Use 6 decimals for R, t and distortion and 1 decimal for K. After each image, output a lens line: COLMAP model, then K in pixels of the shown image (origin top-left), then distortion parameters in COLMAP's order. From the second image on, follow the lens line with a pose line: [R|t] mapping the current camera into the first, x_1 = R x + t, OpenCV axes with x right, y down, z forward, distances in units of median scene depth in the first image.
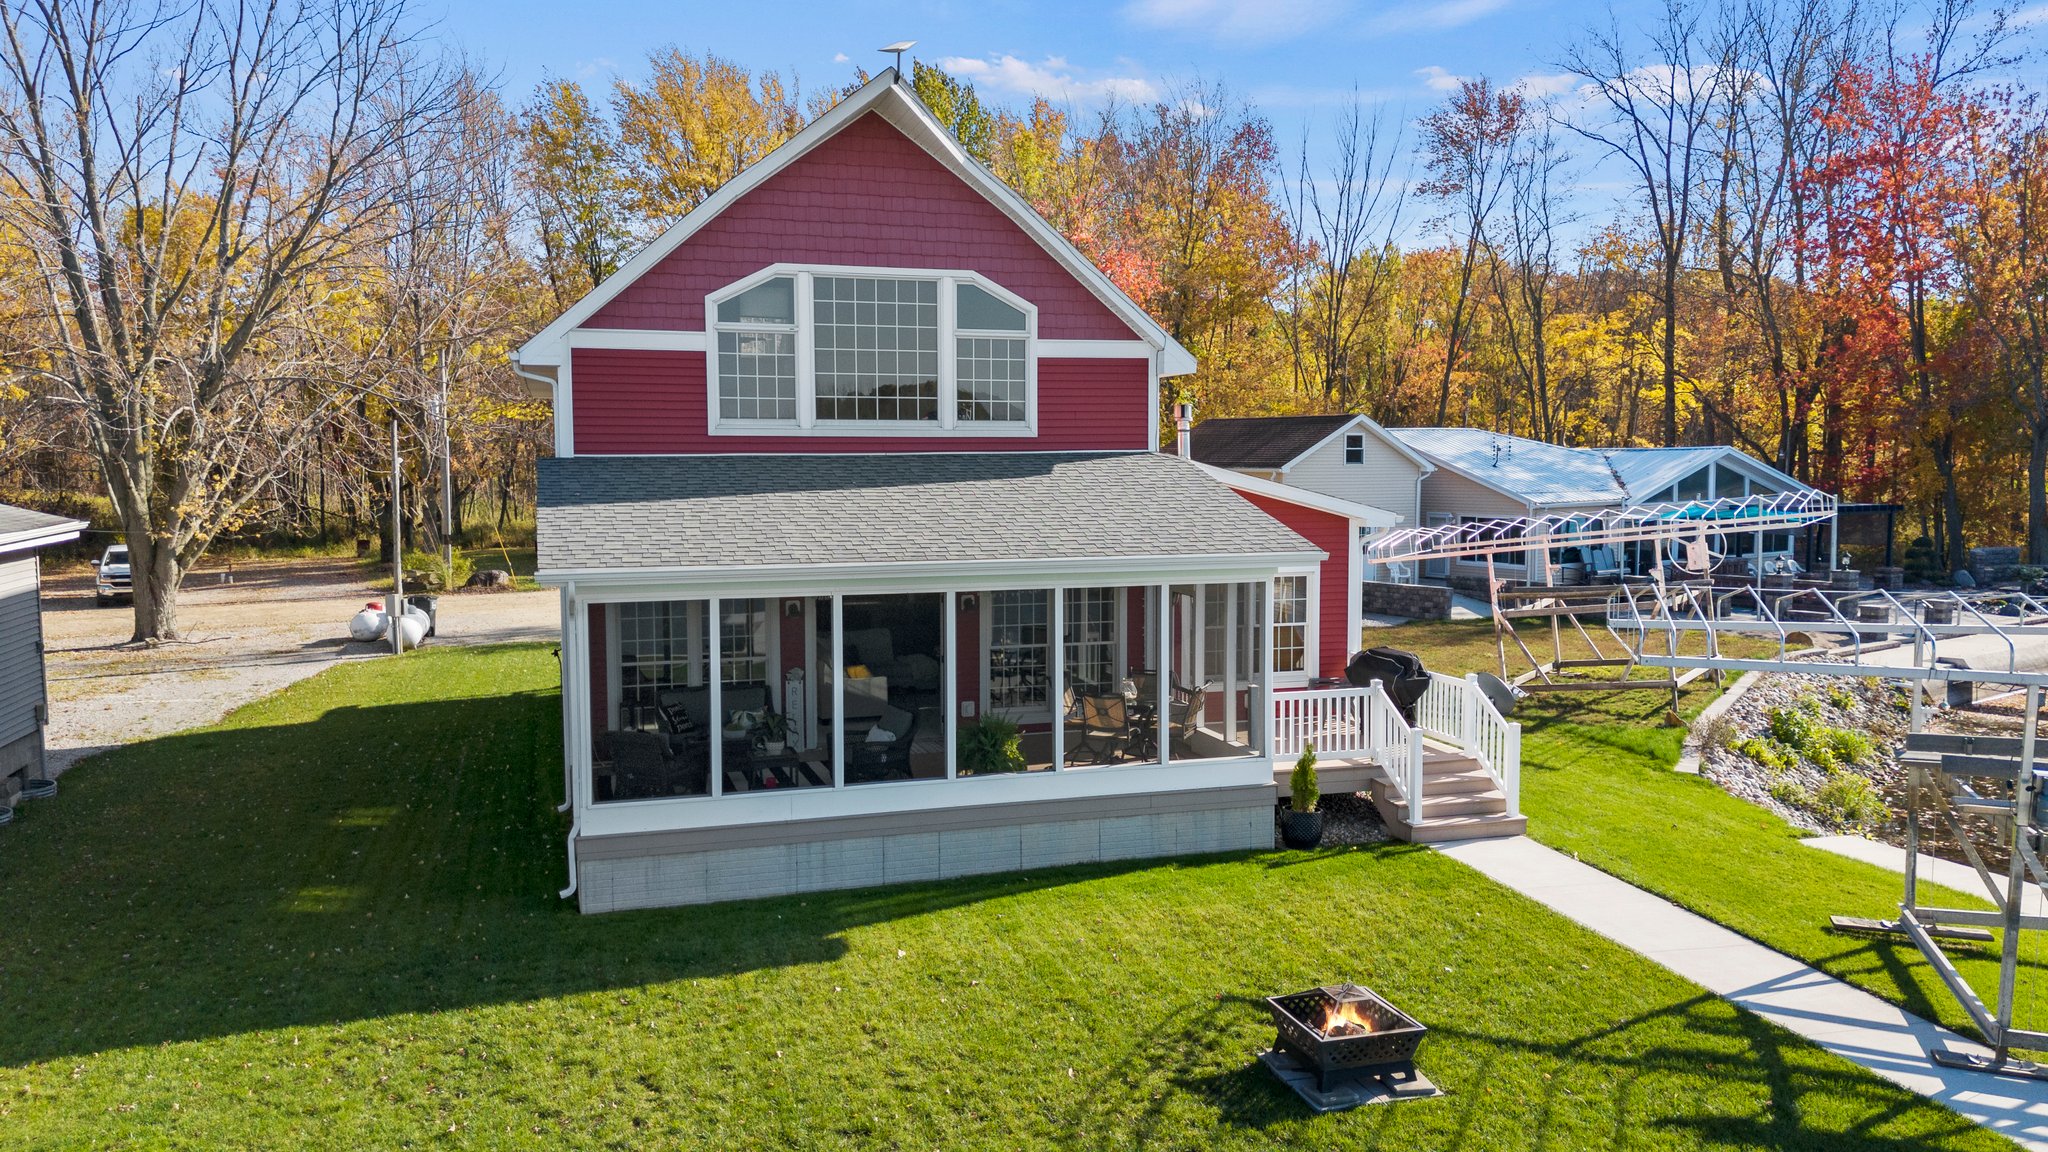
lens RADIAL K [[1511.5, 0, 1024.1], [0, 1511.5, 570.9], [0, 0, 1]] dist [0.063840, -0.081309]
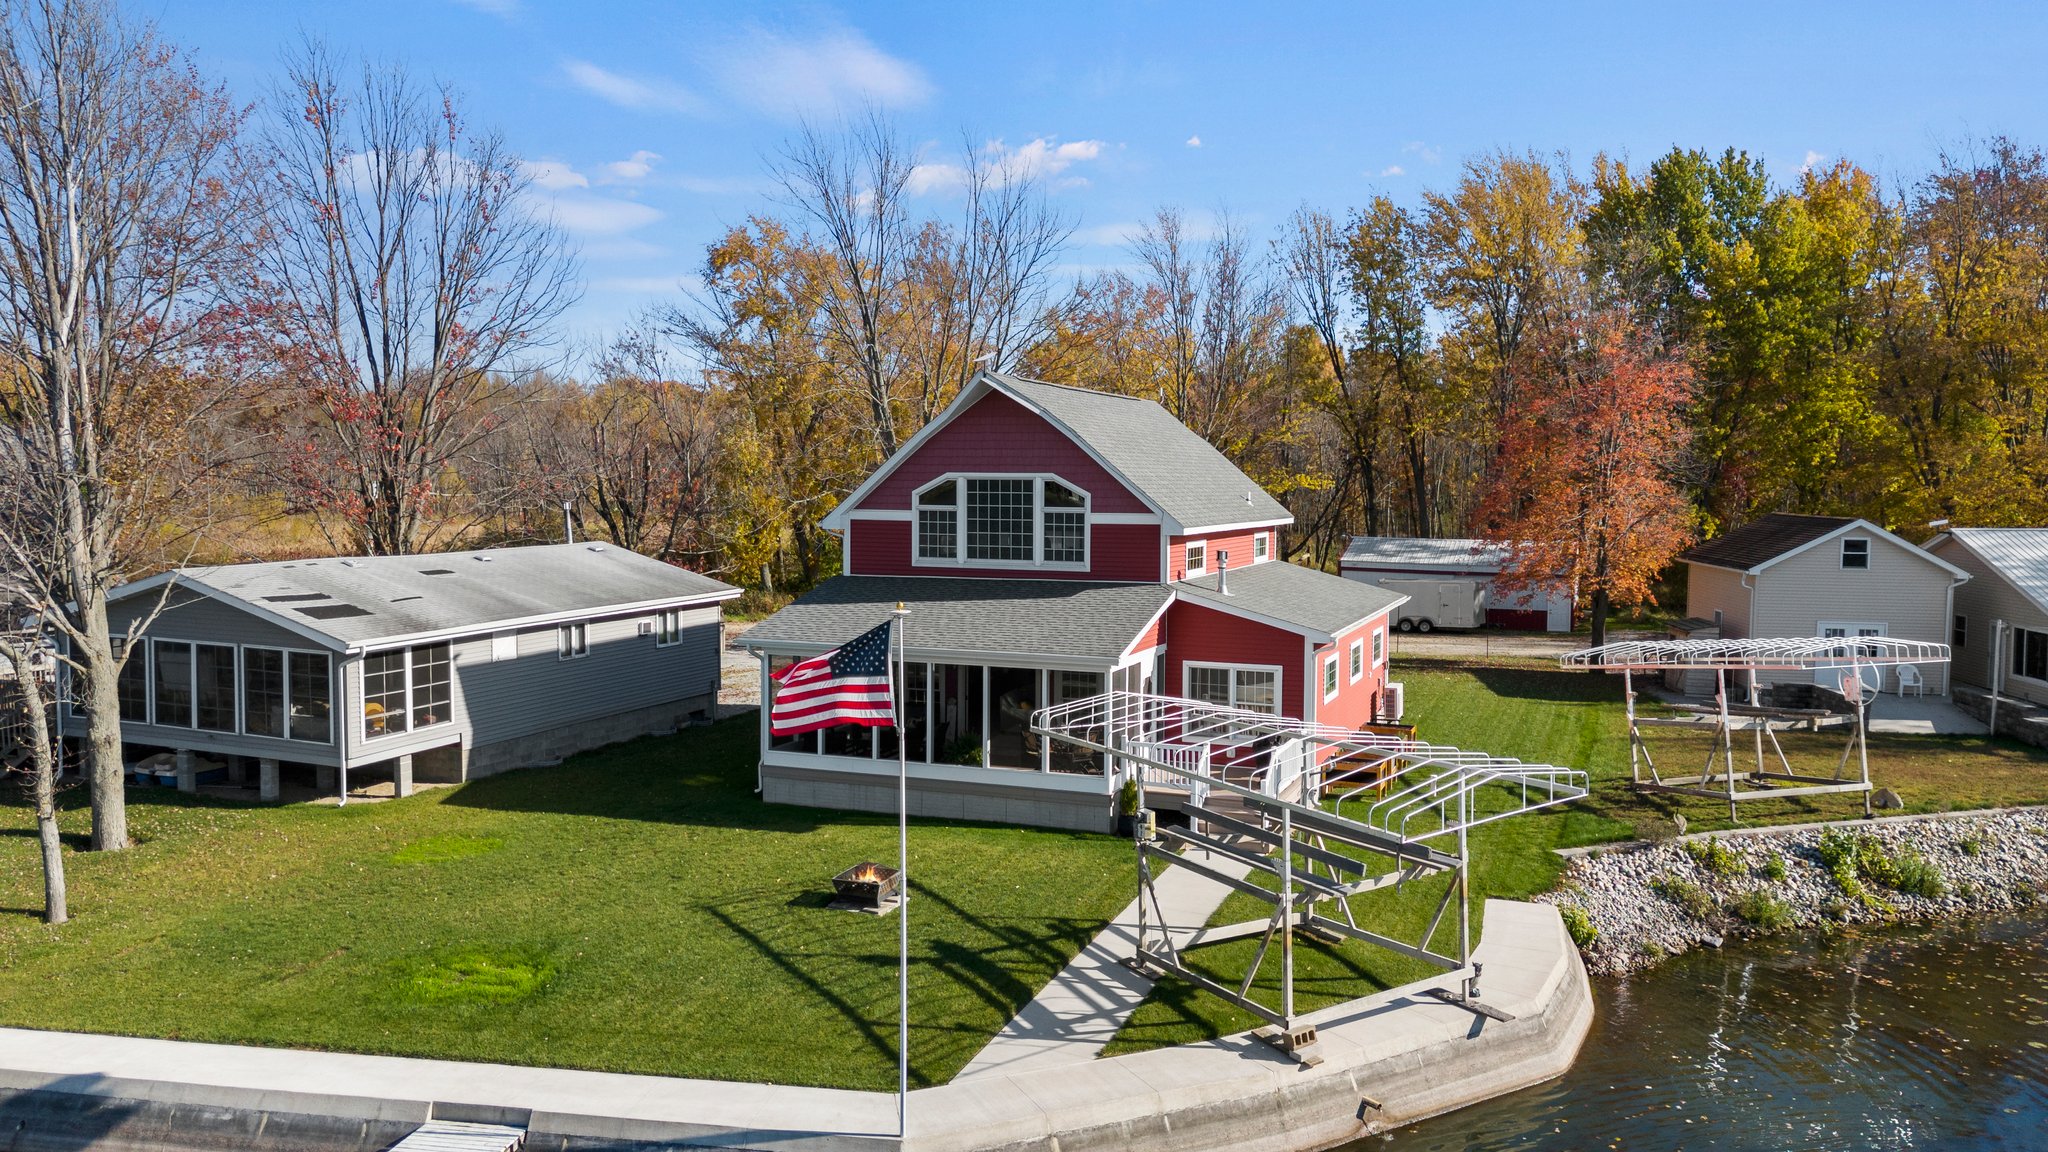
lens RADIAL K [[1512.9, 0, 1024.1], [0, 1512.9, 562.2], [0, 0, 1]] dist [0.065132, -0.073405]
pose [[0.776099, 0.043212, -0.629129, 1.043105], [-0.057742, 0.998328, -0.002661, -0.096687], [0.627962, 0.038392, 0.777296, -0.335601]]
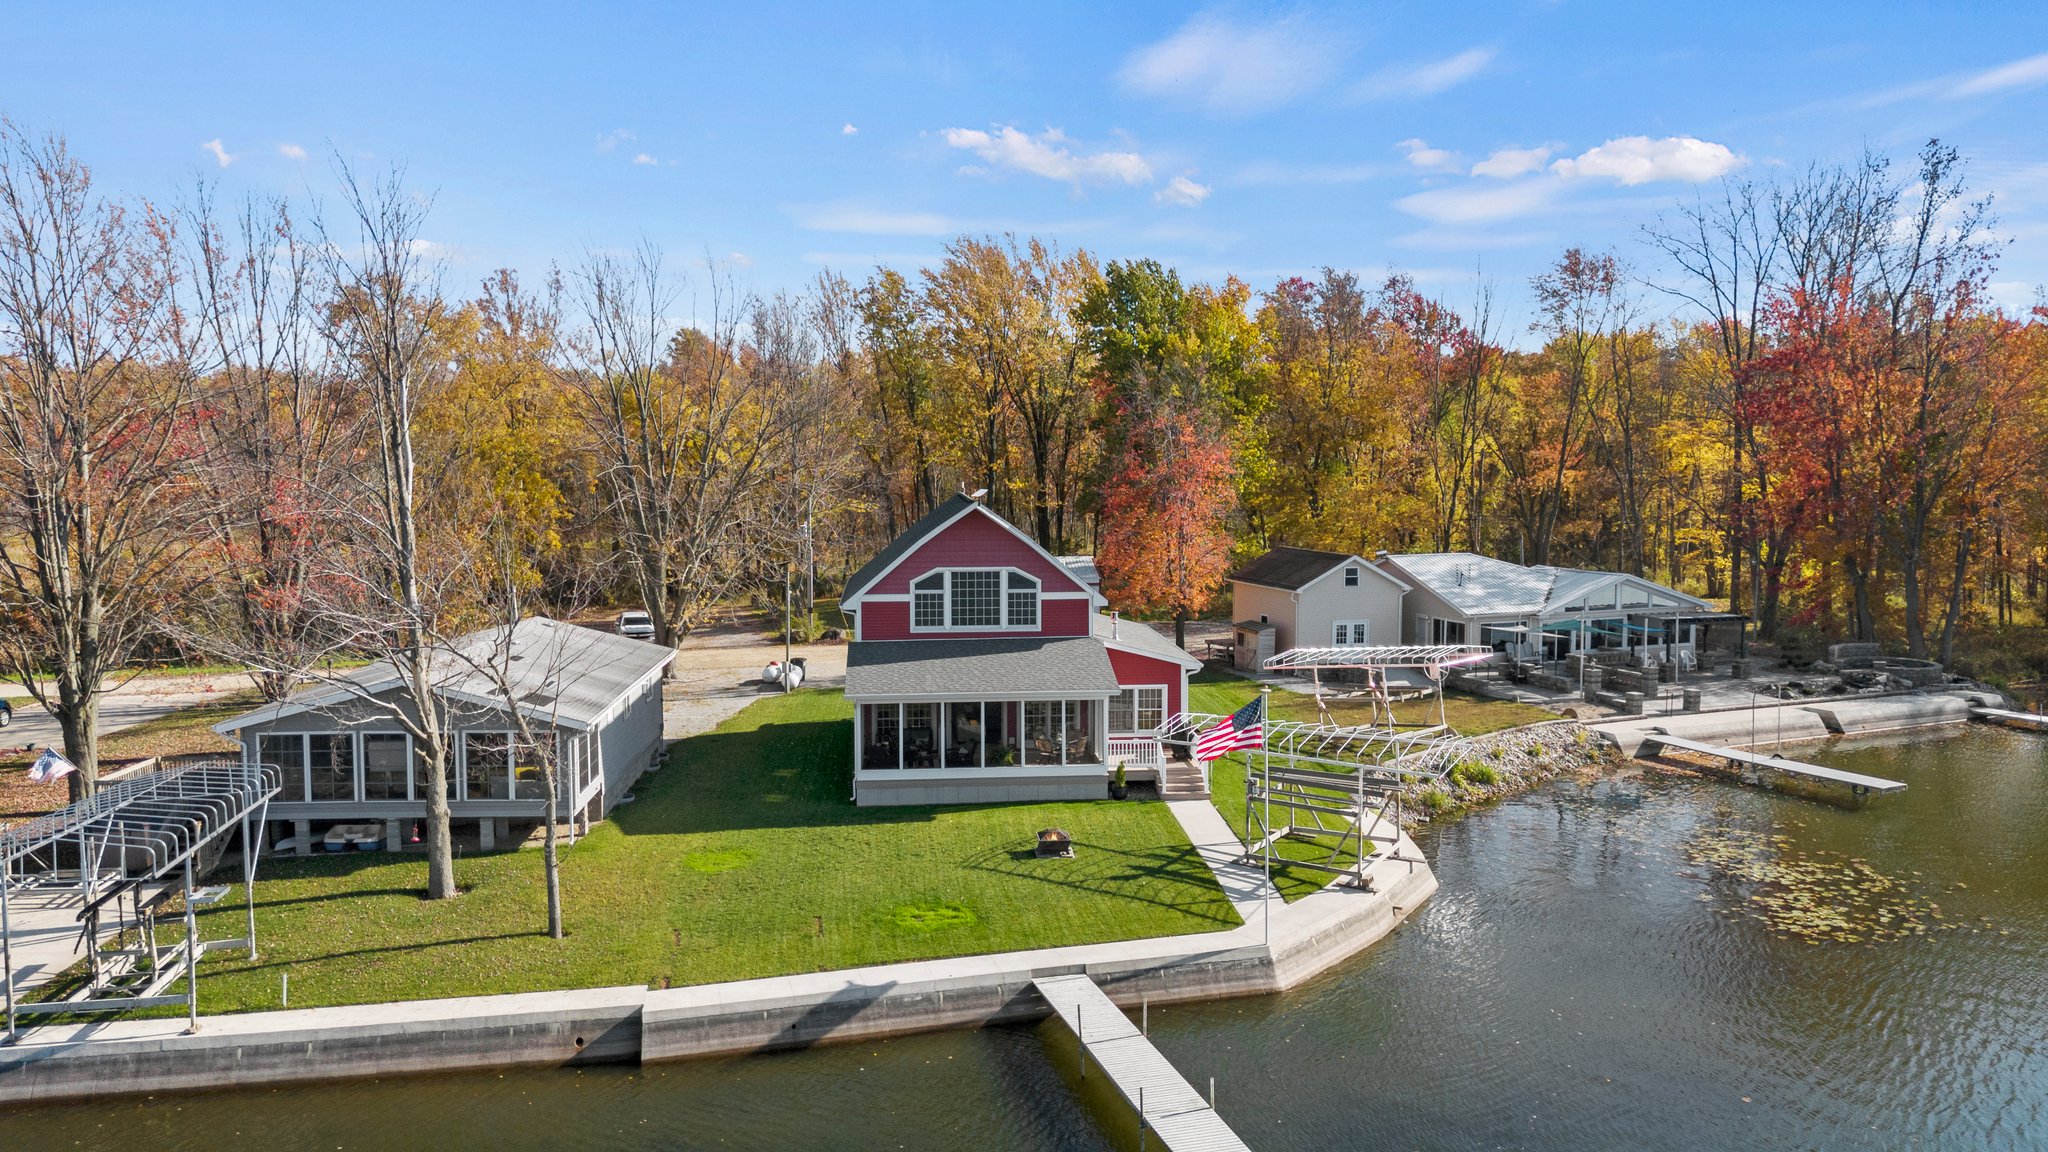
lens RADIAL K [[1517.8, 0, 1025.5], [0, 1517.8, 549.2], [0, 0, 1]] dist [0.074690, -0.089409]
pose [[0.976603, 0.014333, -0.214570, 0.548479], [-0.017057, 0.999796, -0.010851, -0.208660], [0.214371, 0.014257, 0.976648, -1.528333]]
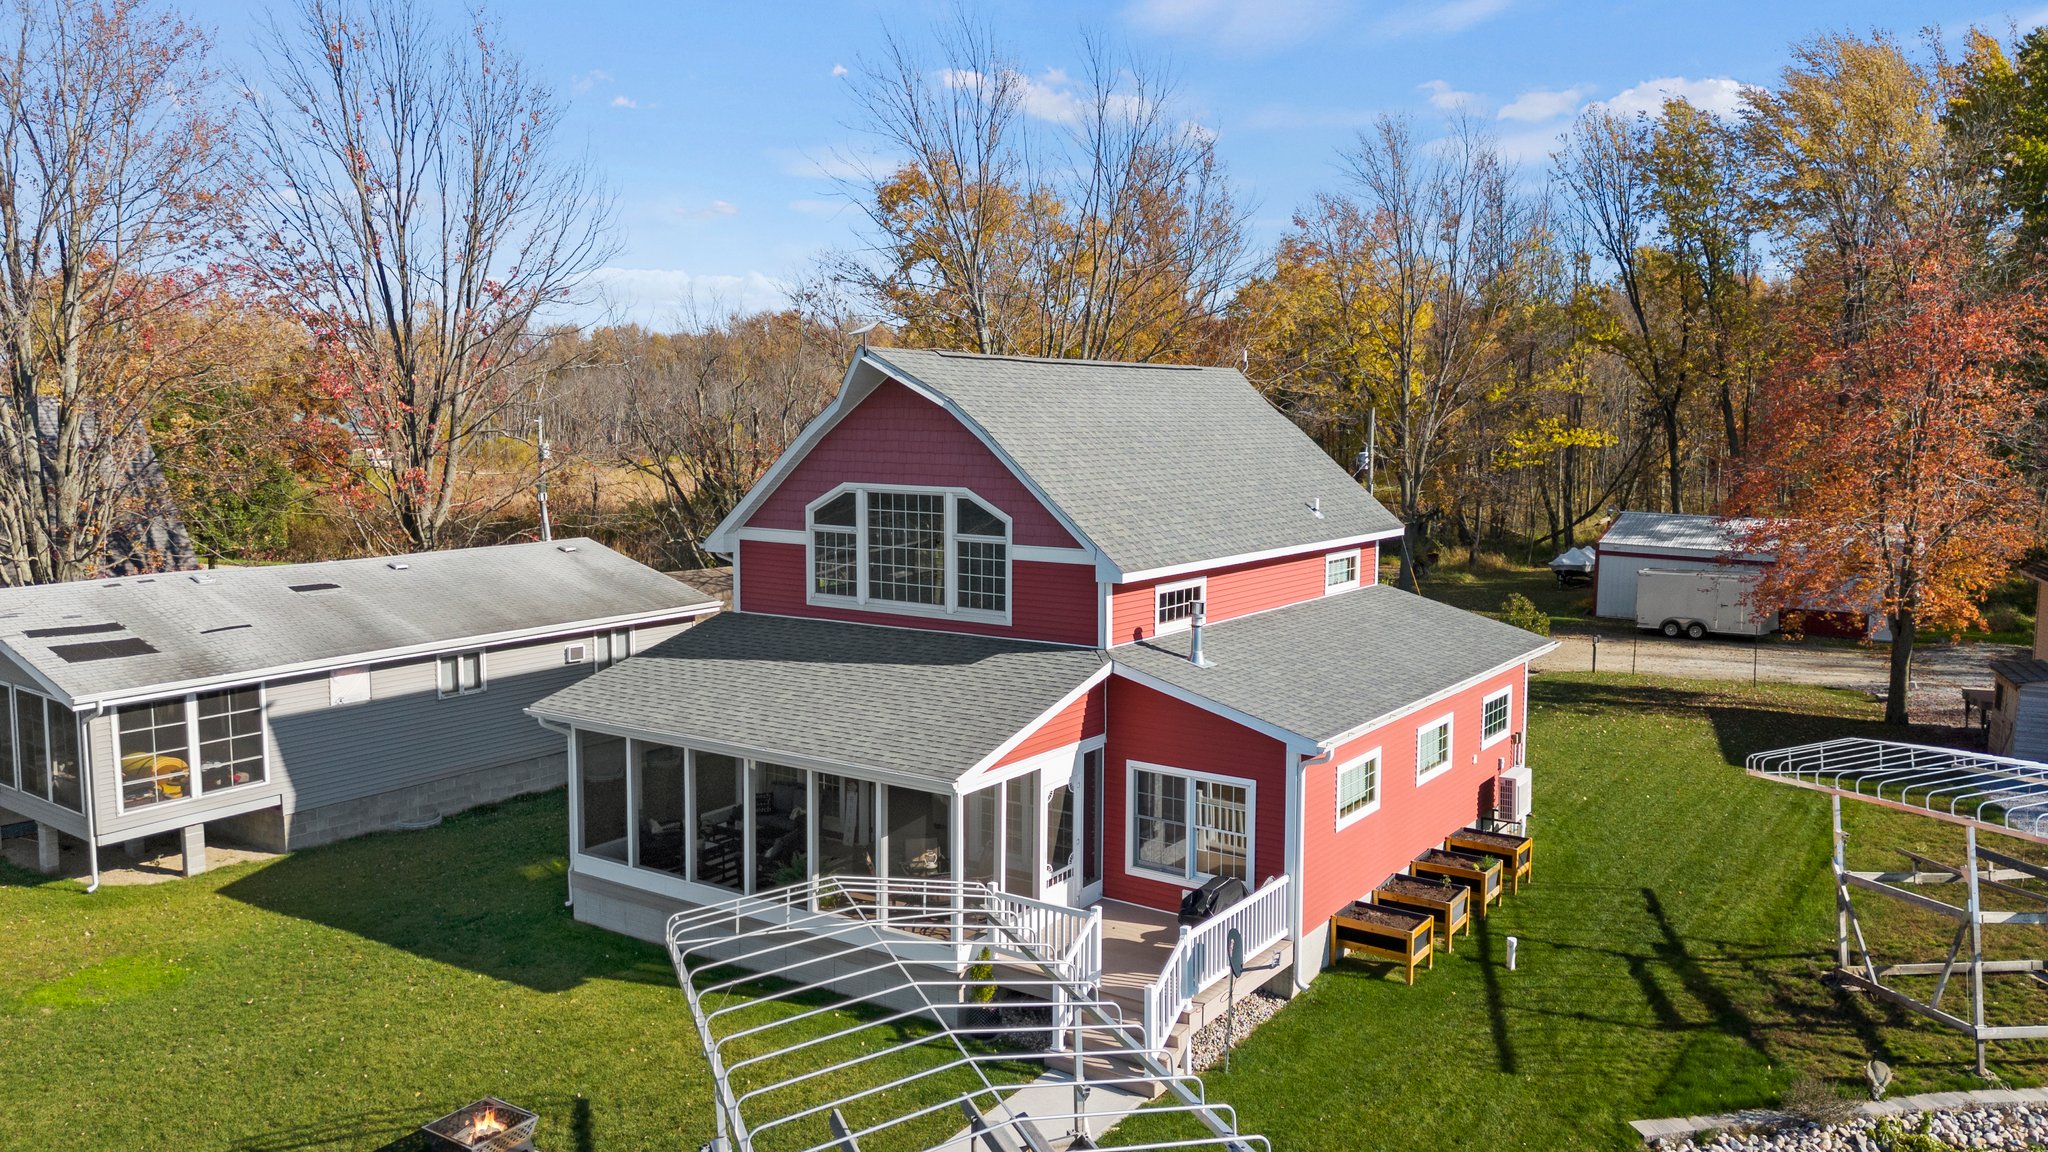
lens RADIAL K [[1517.8, 0, 1025.5], [0, 1517.8, 549.2], [0, 0, 1]] dist [0.074690, -0.089409]
pose [[0.618710, 0.078671, -0.781670, 0.991755], [-0.068860, 0.996575, 0.045796, -0.216229], [0.782596, 0.025491, 0.622008, 0.290304]]
